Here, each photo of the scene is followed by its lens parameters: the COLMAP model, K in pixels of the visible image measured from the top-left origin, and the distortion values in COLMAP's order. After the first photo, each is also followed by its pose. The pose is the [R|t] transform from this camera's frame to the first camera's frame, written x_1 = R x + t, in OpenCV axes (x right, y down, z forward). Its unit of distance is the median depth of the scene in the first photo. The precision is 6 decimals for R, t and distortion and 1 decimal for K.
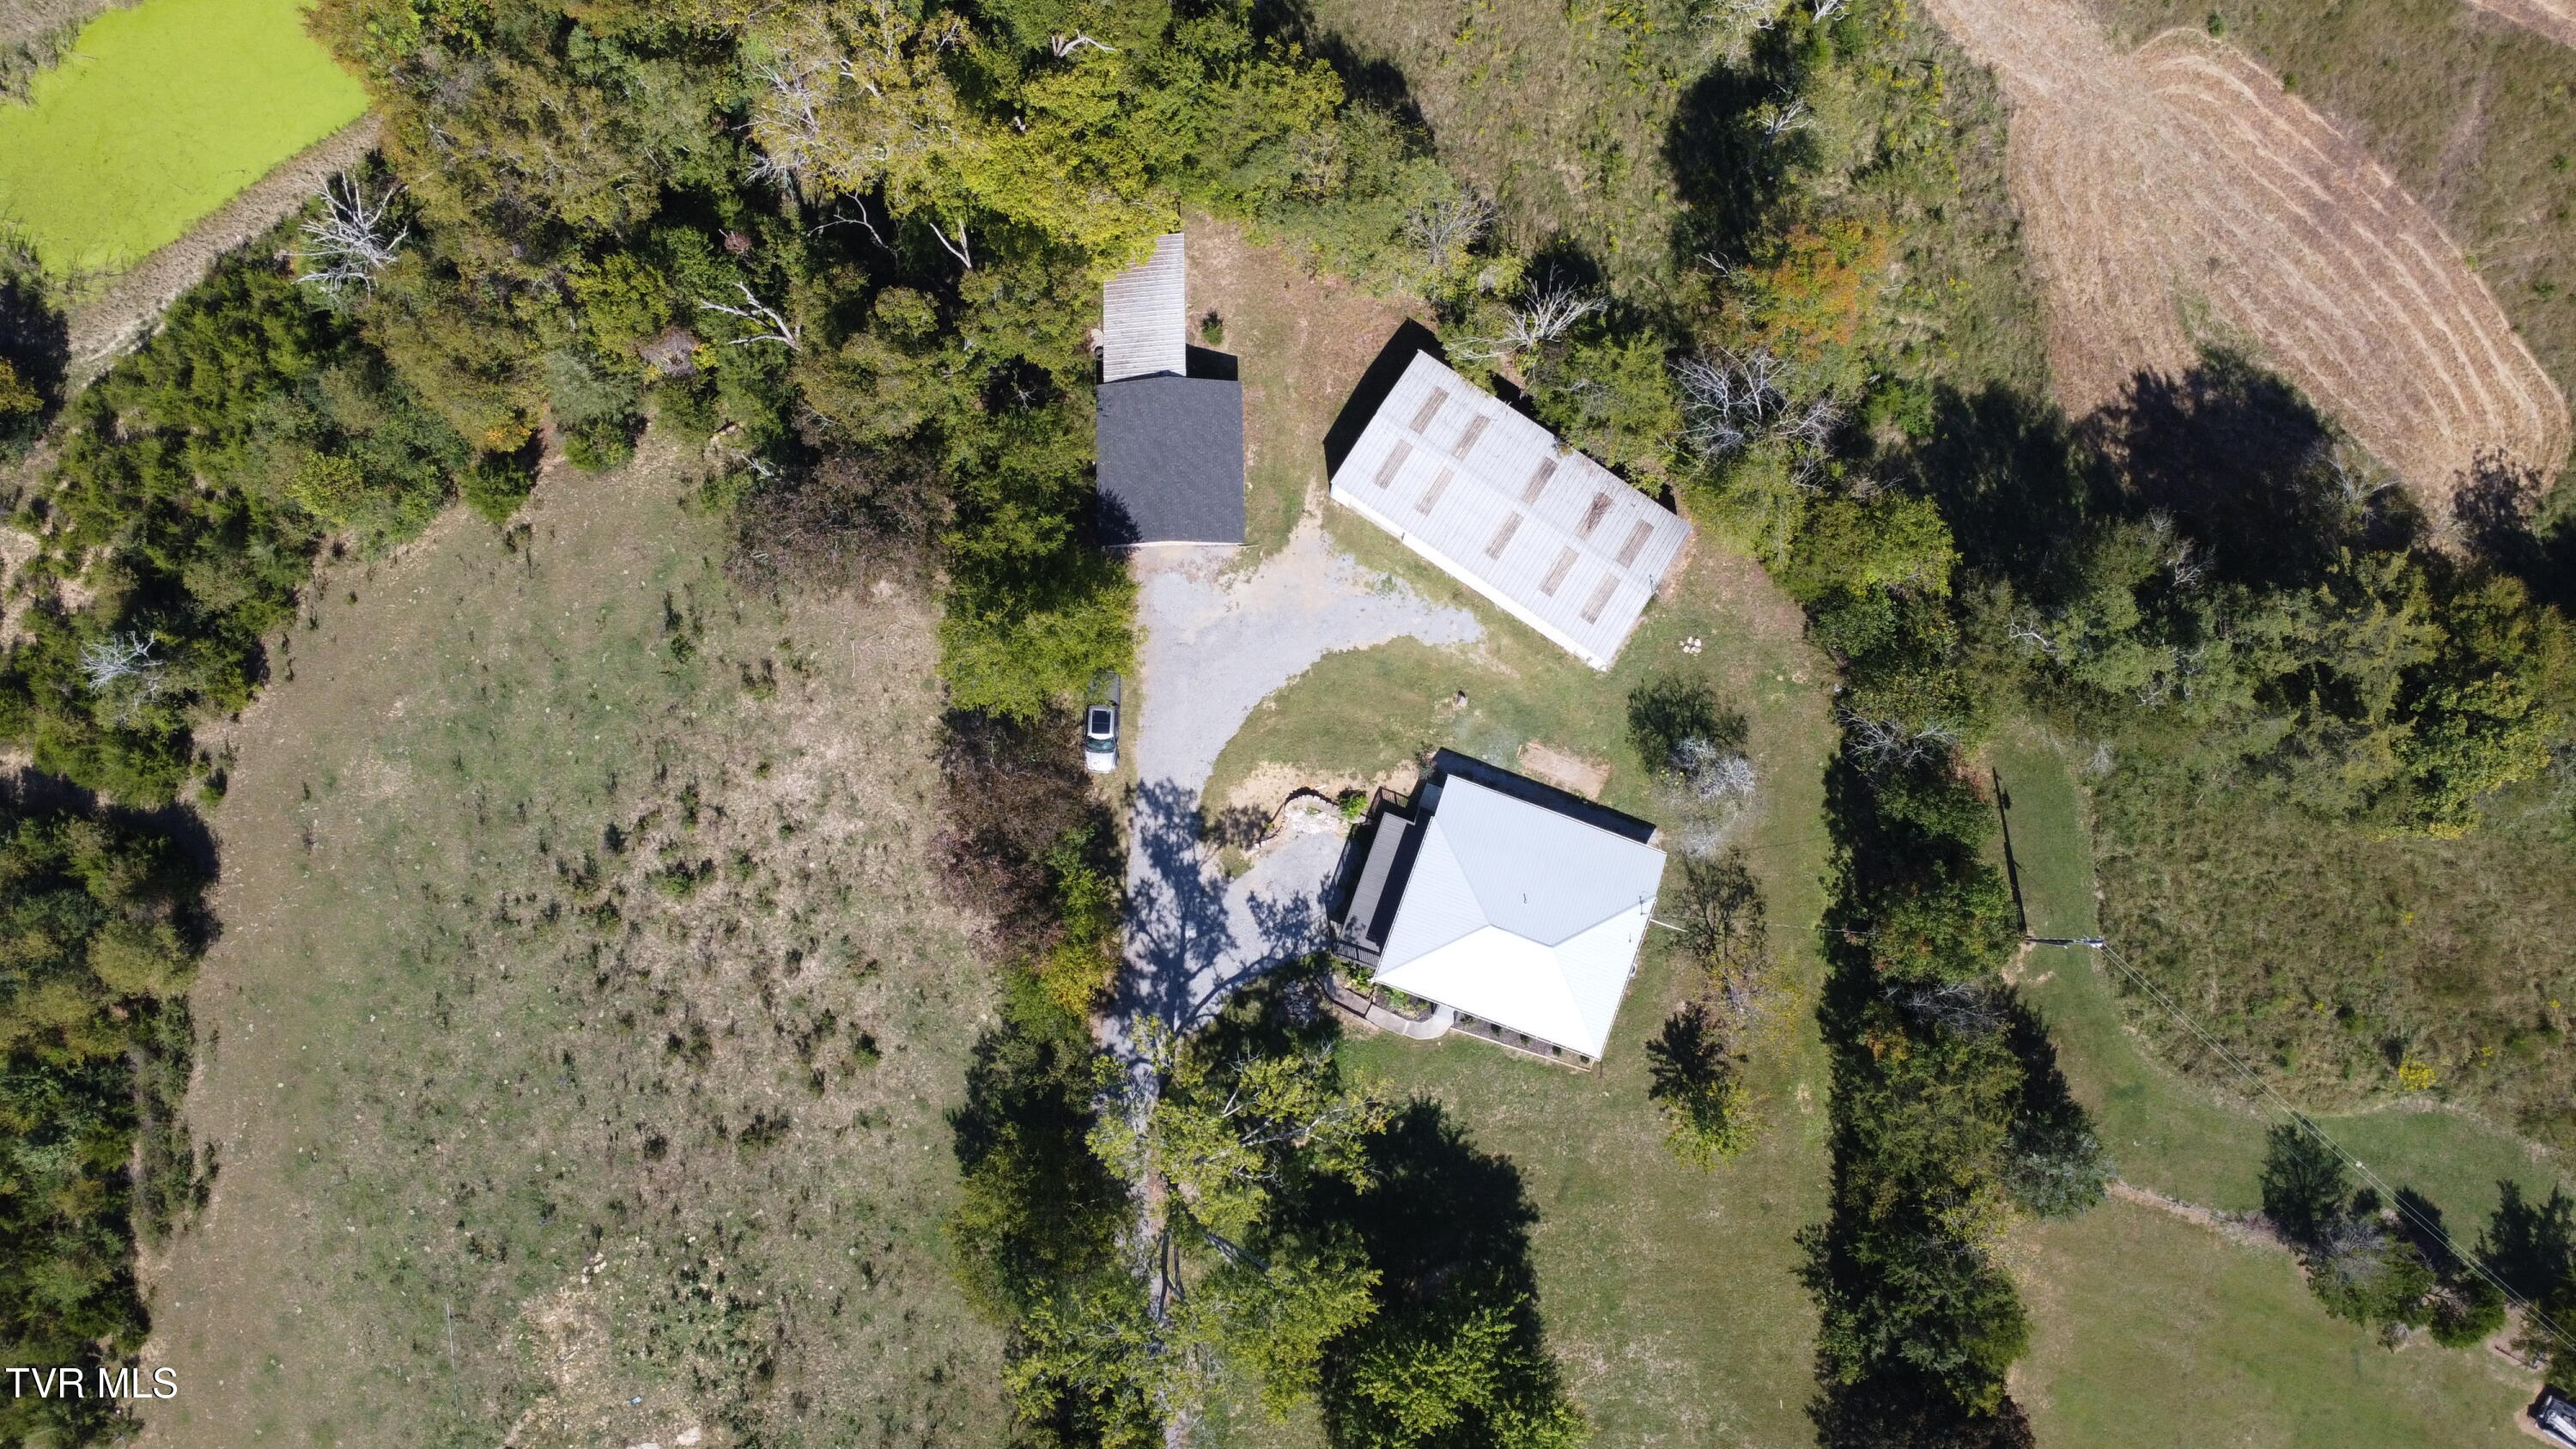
lens RADIAL K [[1905.0, 0, 1288.0], [0, 1905.0, 724.5], [0, 0, 1]] dist [-0.118295, 0.167706]
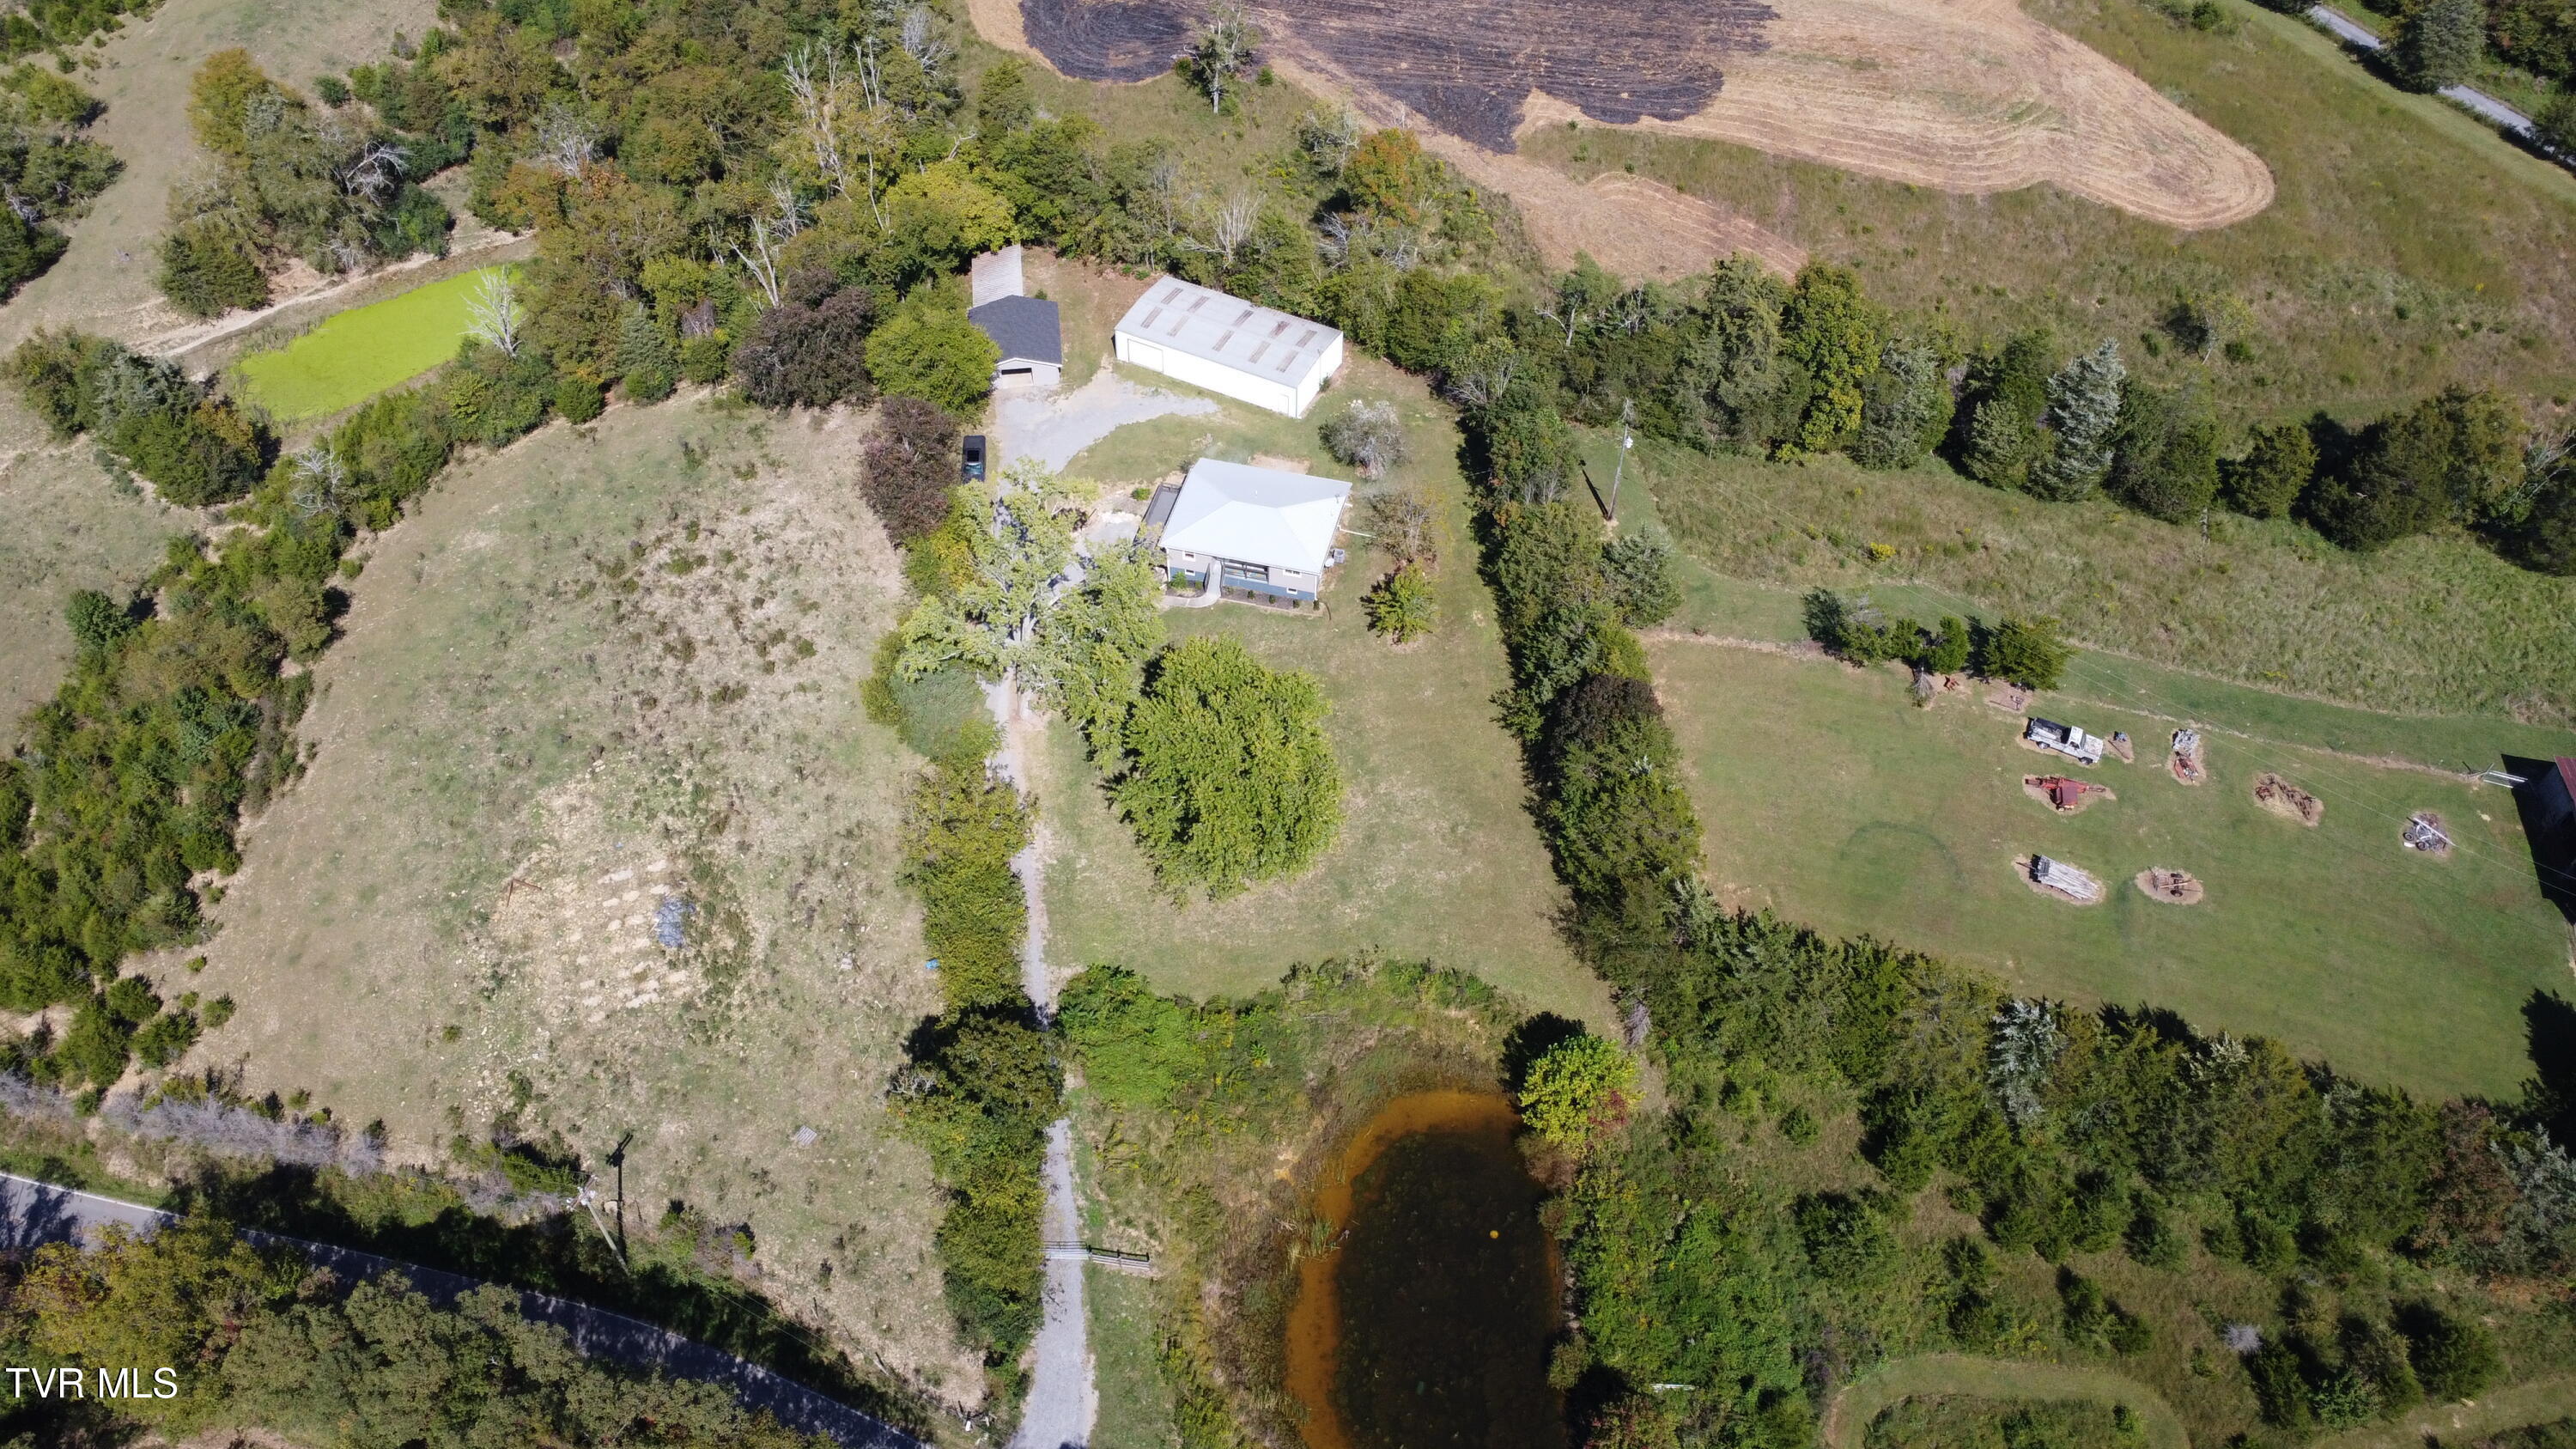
lens RADIAL K [[1919.3, 0, 1283.5], [0, 1919.3, 720.2], [0, 0, 1]] dist [-0.124410, 0.179332]
pose [[0.994521, -0.075249, 0.072565, 0.021879], [0.103283, 0.814518, -0.570871, 1.062934], [-0.016148, 0.575238, 0.817827, -0.131266]]
